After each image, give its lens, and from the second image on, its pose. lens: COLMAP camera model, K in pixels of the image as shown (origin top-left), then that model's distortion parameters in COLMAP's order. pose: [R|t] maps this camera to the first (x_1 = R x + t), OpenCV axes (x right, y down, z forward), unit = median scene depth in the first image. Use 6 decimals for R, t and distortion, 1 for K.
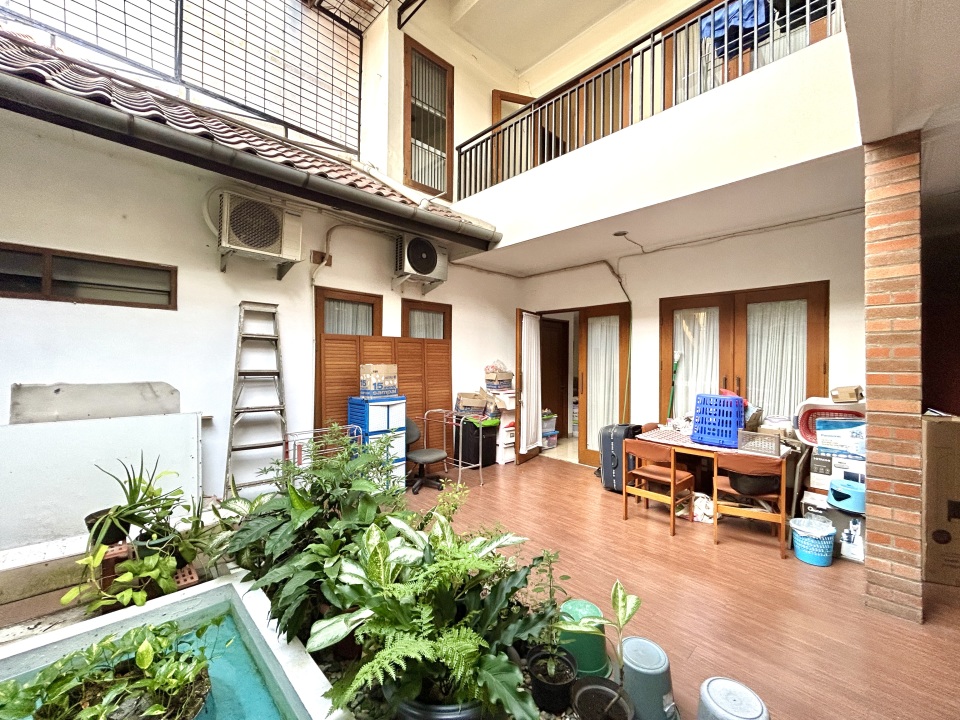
lens RADIAL K [[390.9, 0, 480.2], [0, 390.9, 361.2], [0, 0, 1]] dist [-0.000378, -0.000107]
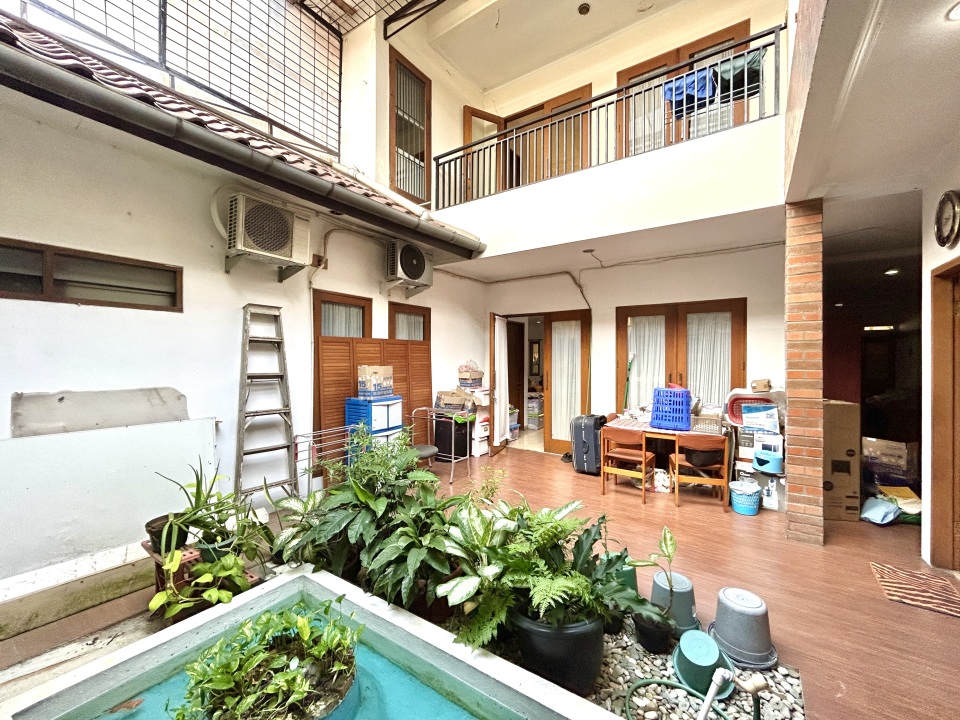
lens RADIAL K [[390.9, 0, 479.8], [0, 390.9, 361.6], [0, 0, 1]] dist [-0.000378, -0.000107]
pose [[0.979119, -0.007565, 0.203149, -0.224626], [0.005857, 0.999942, 0.009010, -0.012273], [-0.203206, -0.007632, 0.979106, -0.081734]]
